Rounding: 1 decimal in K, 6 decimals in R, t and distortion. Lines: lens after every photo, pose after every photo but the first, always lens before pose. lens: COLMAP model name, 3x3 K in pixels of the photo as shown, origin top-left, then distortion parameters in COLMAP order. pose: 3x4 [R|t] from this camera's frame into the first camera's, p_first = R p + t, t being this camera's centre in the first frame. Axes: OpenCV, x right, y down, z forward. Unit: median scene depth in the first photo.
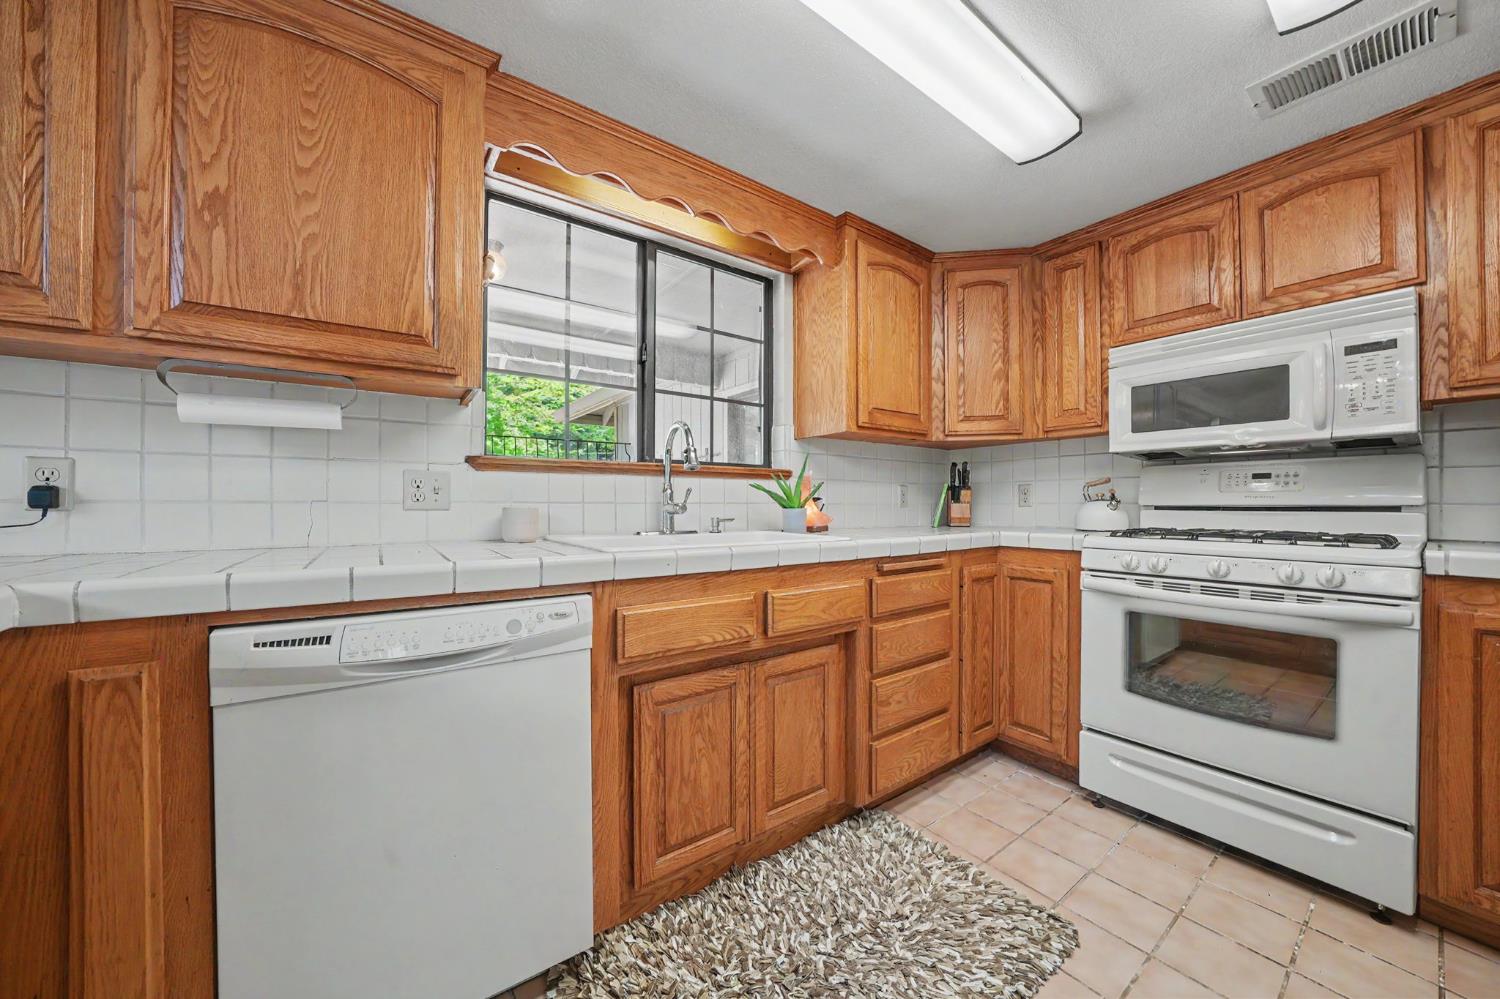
lens RADIAL K [[524.8, 0, 750.0], [0, 524.8, 499.5], [0, 0, 1]] dist [-0.021823, -0.000047]
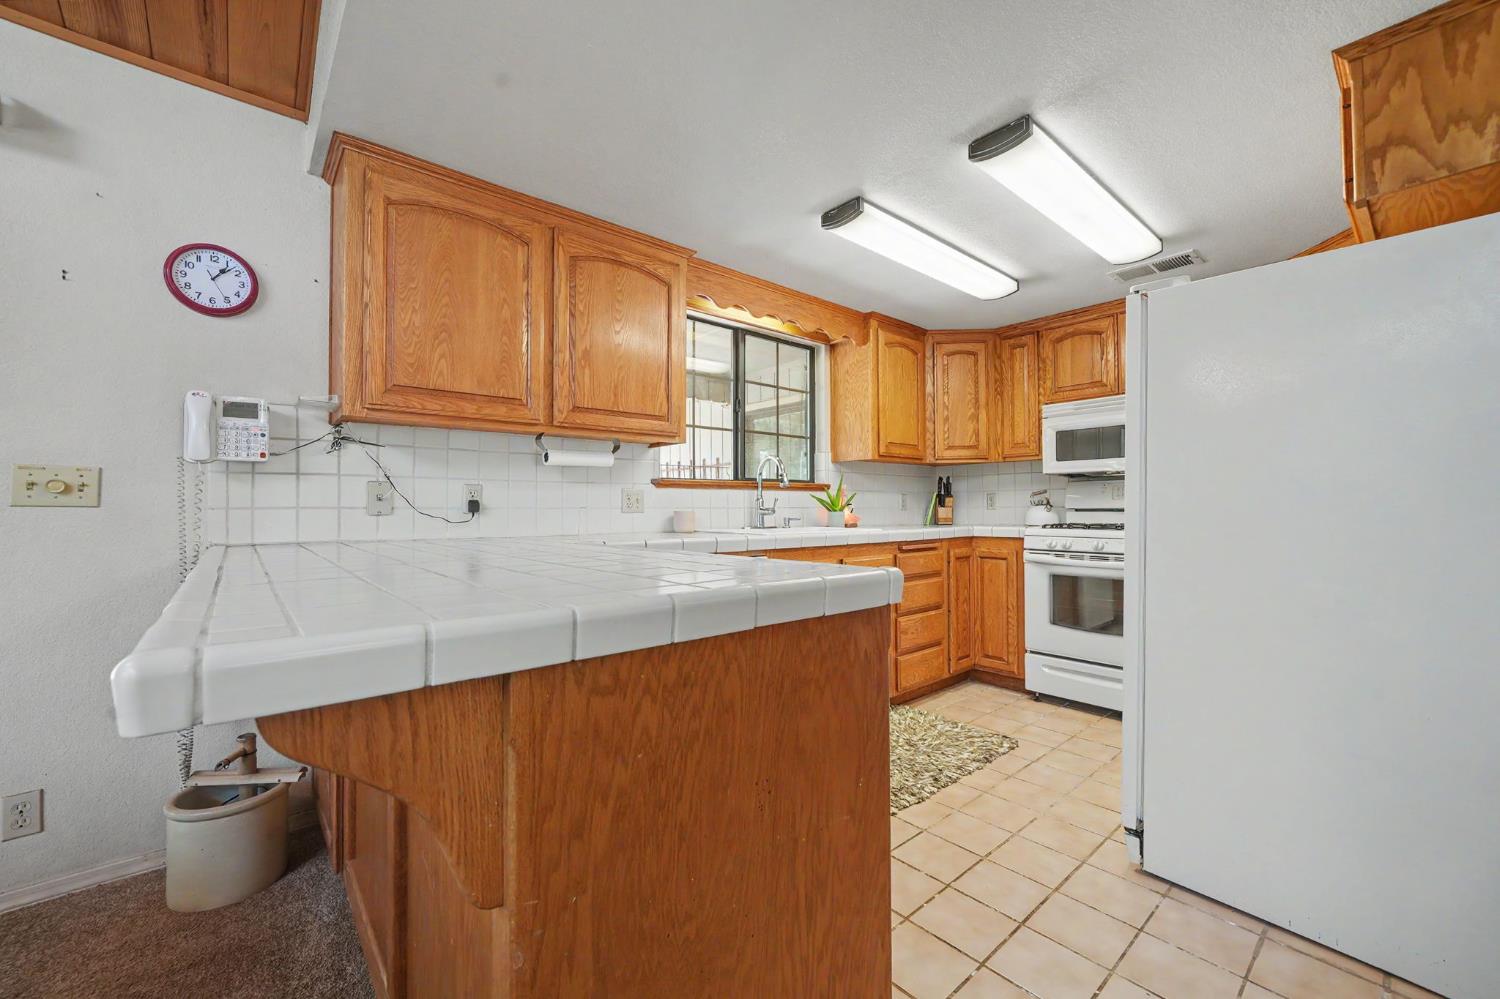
lens RADIAL K [[594.8, 0, 754.2], [0, 594.8, 493.2], [0, 0, 1]] dist [0.000475, 0.000028]
pose [[0.996019, -0.001774, 0.089124, -0.298578], [0.003284, 0.999854, -0.016796, -0.006397], [-0.089082, 0.017022, 0.995879, -0.644025]]
